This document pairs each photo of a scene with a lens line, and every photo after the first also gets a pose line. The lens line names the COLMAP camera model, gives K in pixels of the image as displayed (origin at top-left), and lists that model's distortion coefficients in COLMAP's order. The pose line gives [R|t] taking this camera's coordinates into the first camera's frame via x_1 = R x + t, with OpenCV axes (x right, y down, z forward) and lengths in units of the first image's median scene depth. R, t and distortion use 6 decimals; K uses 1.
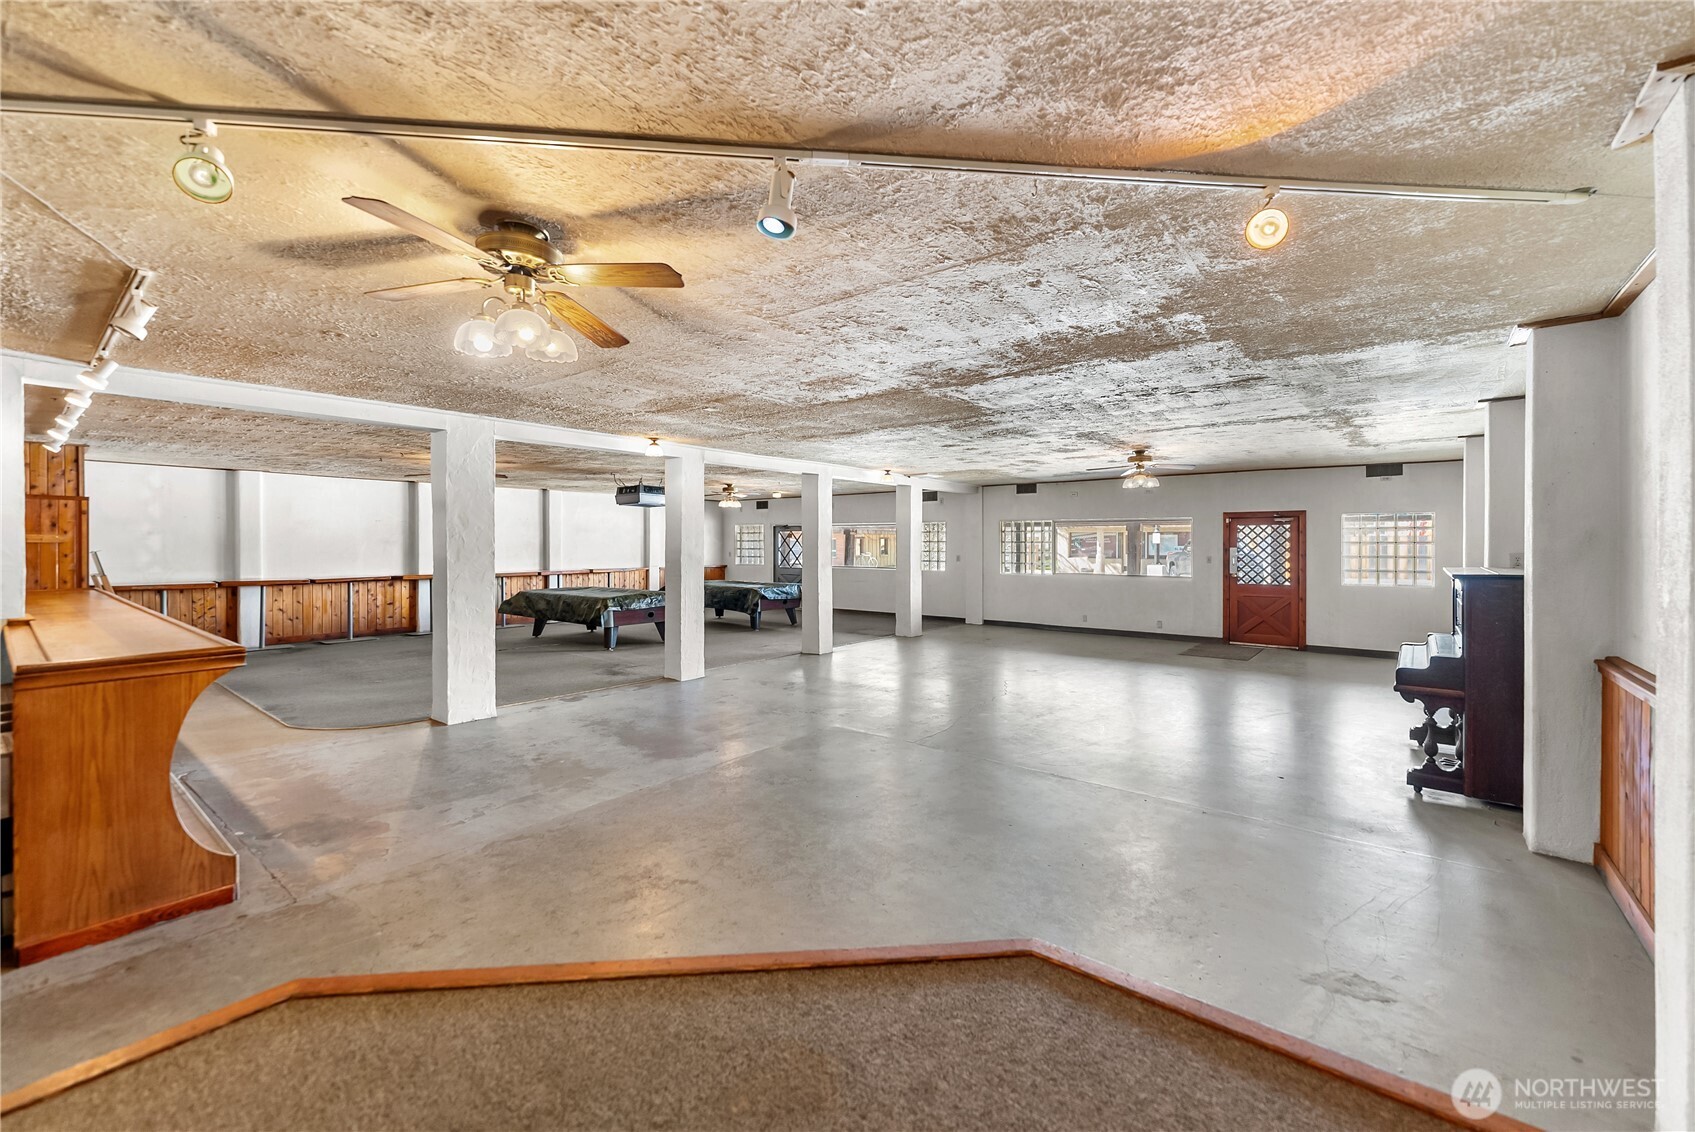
lens RADIAL K [[689.6, 0, 846.5], [0, 689.6, 546.0], [0, 0, 1]] dist [0.003283, 0.000057]
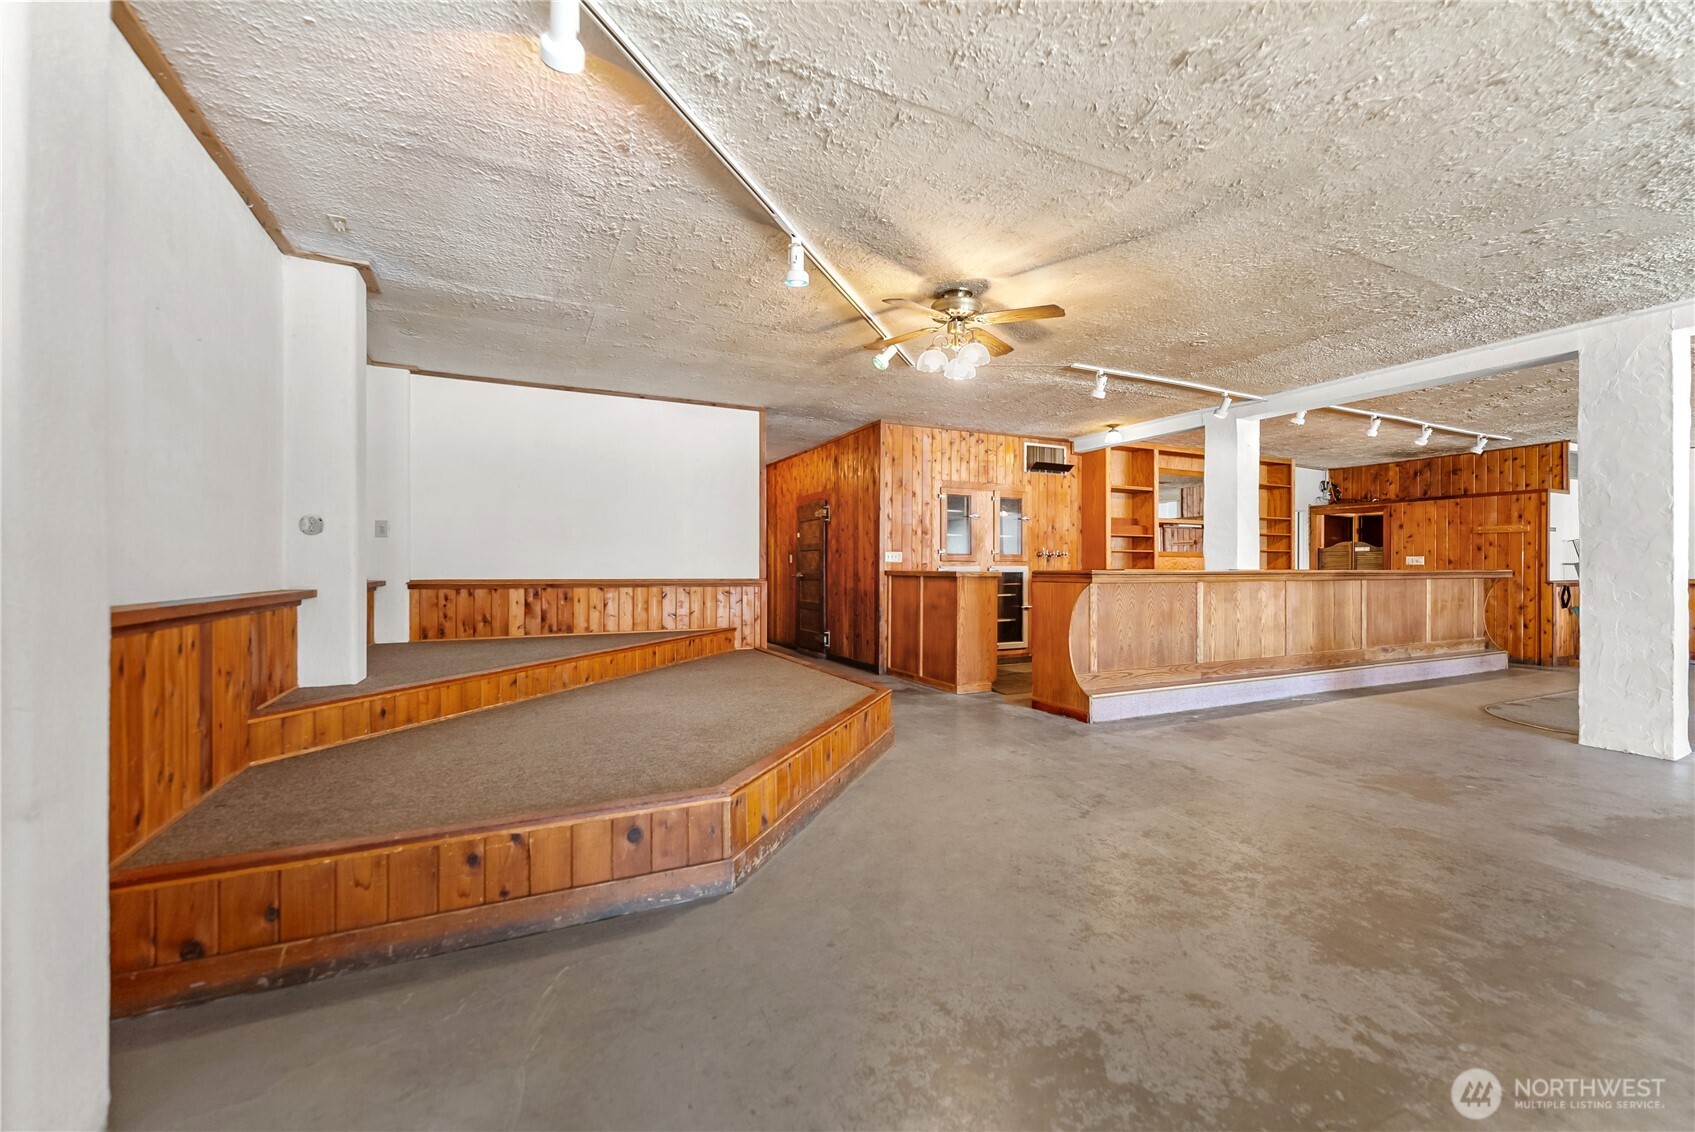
lens RADIAL K [[690.7, 0, 847.8], [0, 690.7, 567.3], [0, 0, 1]] dist [0.001204, 0.000129]
pose [[-0.427265, -0.001053, -0.904126, 0.267108], [-0.004712, 0.999988, 0.001062, 0.042775], [0.904114, 0.004714, -0.427265, 0.364925]]
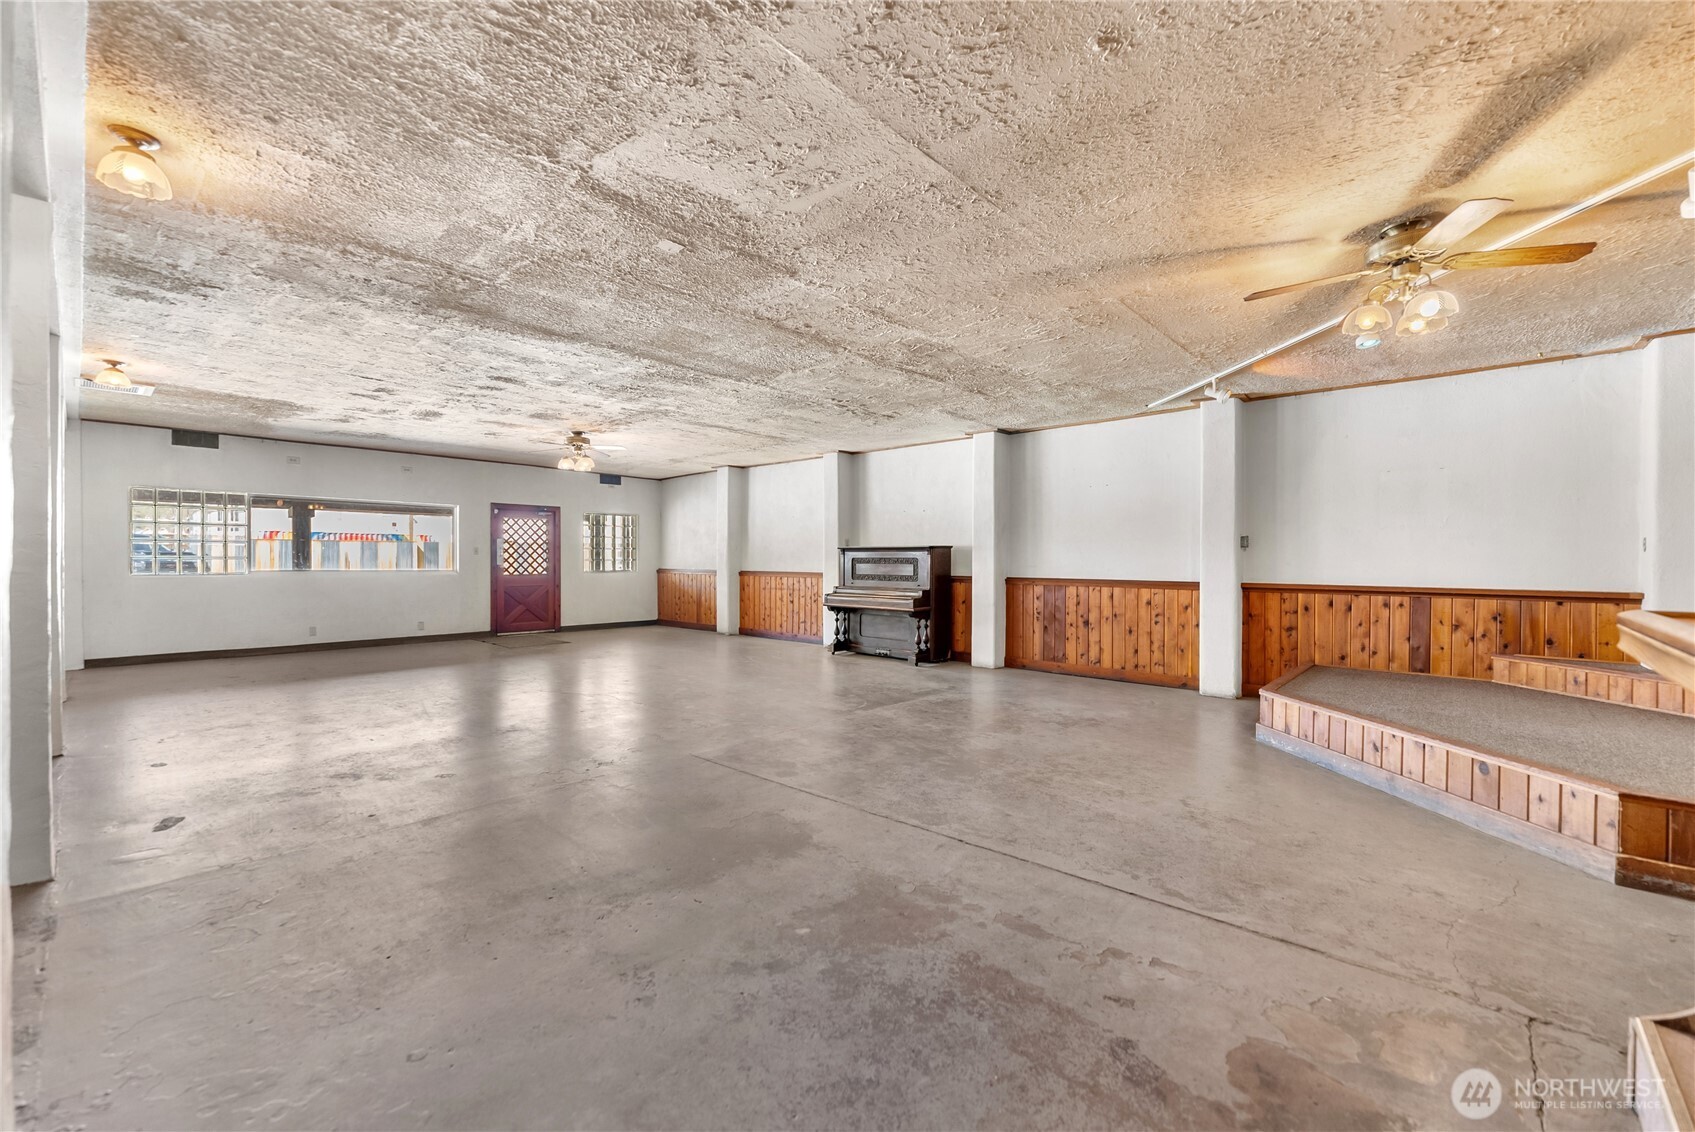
lens RADIAL K [[687.0, 0, 851.6], [0, 687.0, 562.7], [0, 0, 1]] dist [0.001706, -0.000270]
pose [[0.056196, -0.005480, 0.998405, -0.439116], [-0.001586, 0.999983, 0.005578, 0.033445], [-0.998418, -0.001897, 0.056186, 0.479112]]
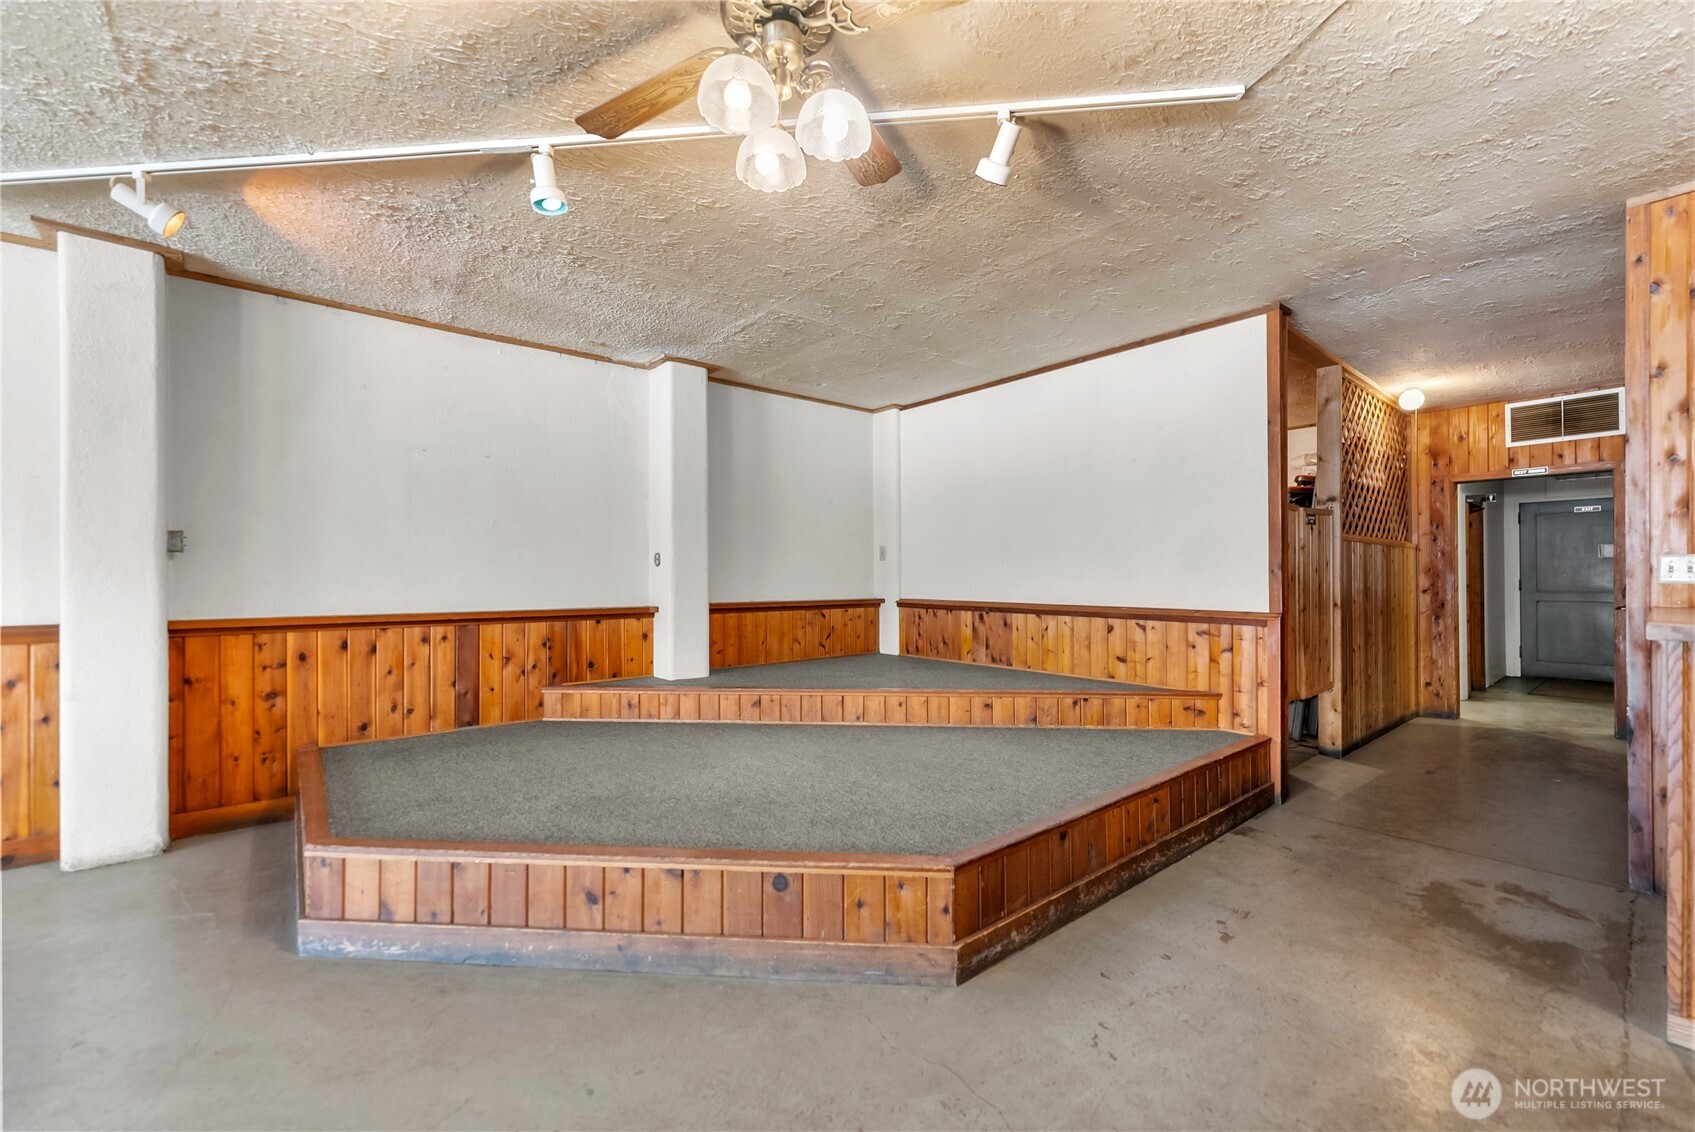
lens RADIAL K [[683.8, 0, 852.6], [0, 683.8, 573.0], [0, 0, 1]] dist [0.001664, 0.000042]
pose [[-0.980136, 0.002597, 0.198310, -0.167989], [0.002347, 0.999996, -0.001496, 0.033364], [-0.198313, -0.001001, -0.980138, 0.409498]]
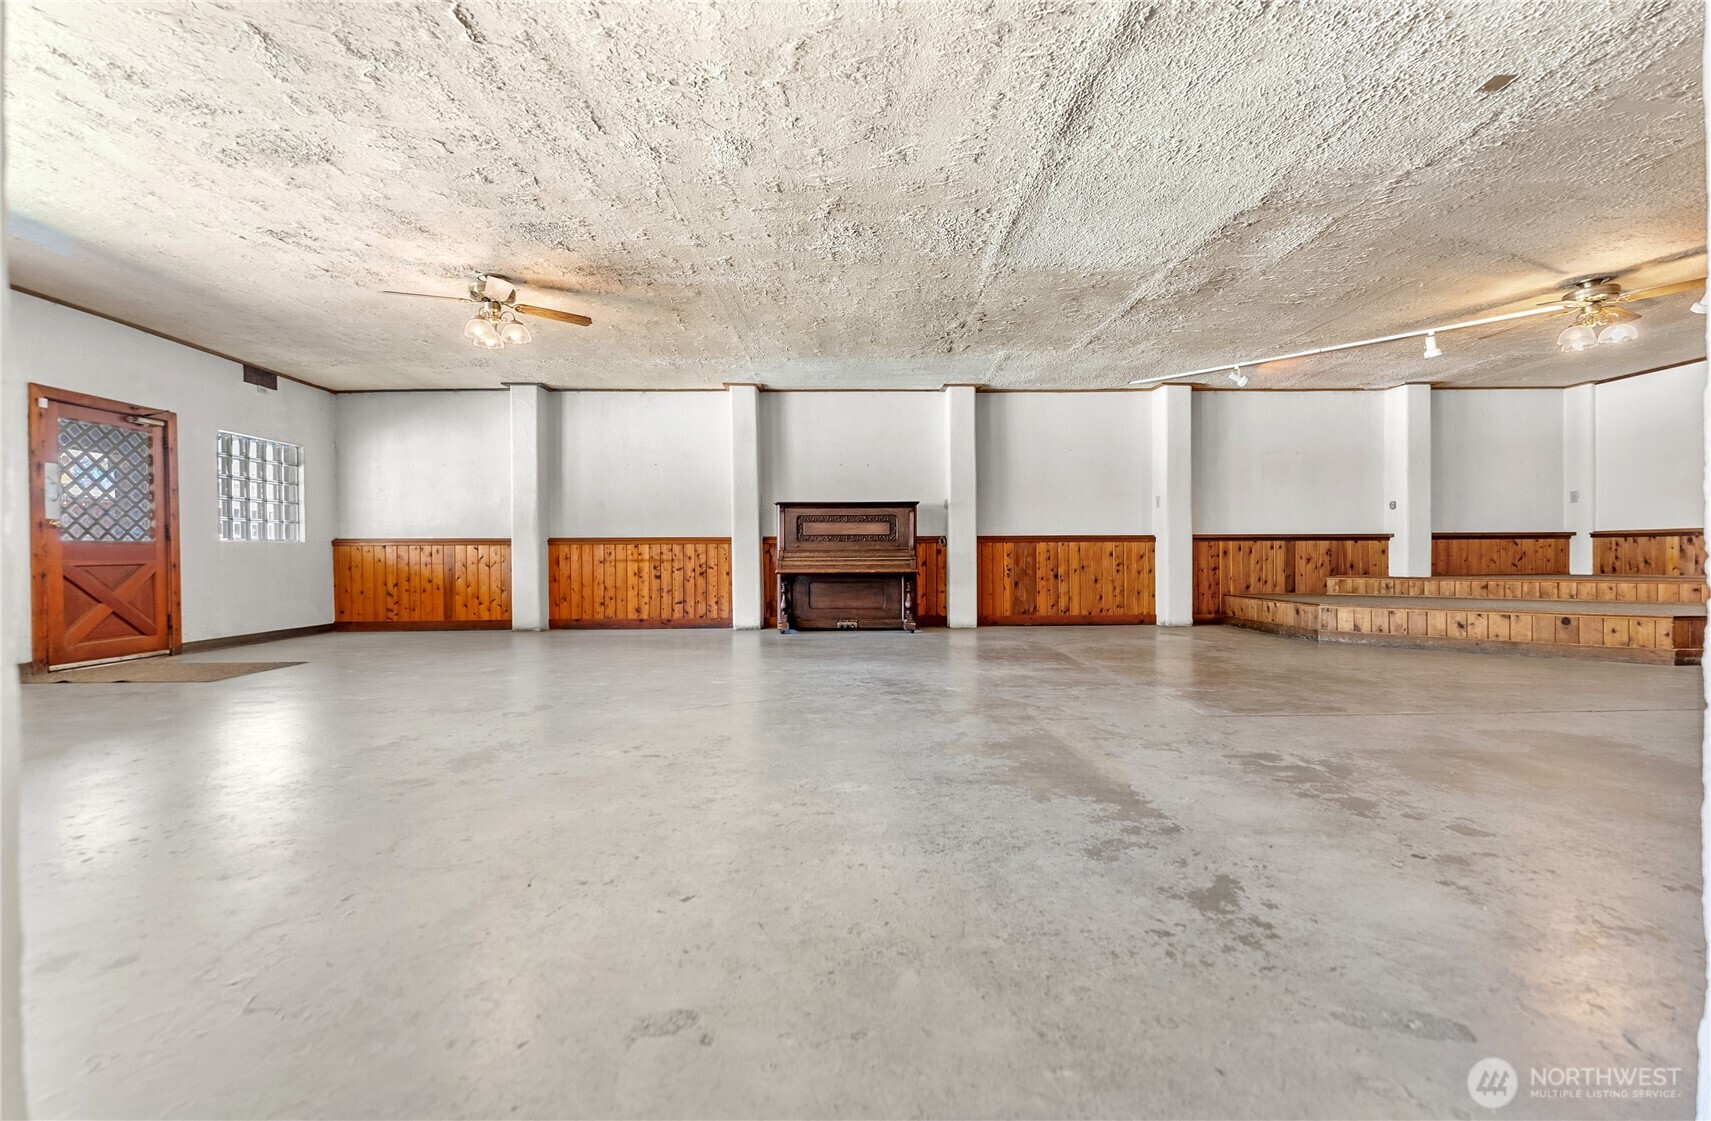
lens RADIAL K [[705.7, 0, 861.4], [0, 705.7, 562.7], [0, 0, 1]] dist [0.001952, 0.000248]
pose [[-0.640871, -0.005710, 0.767628, -0.173144], [0.008039, 0.999868, 0.014149, 0.073306], [-0.767607, 0.015239, -0.640740, 0.971145]]
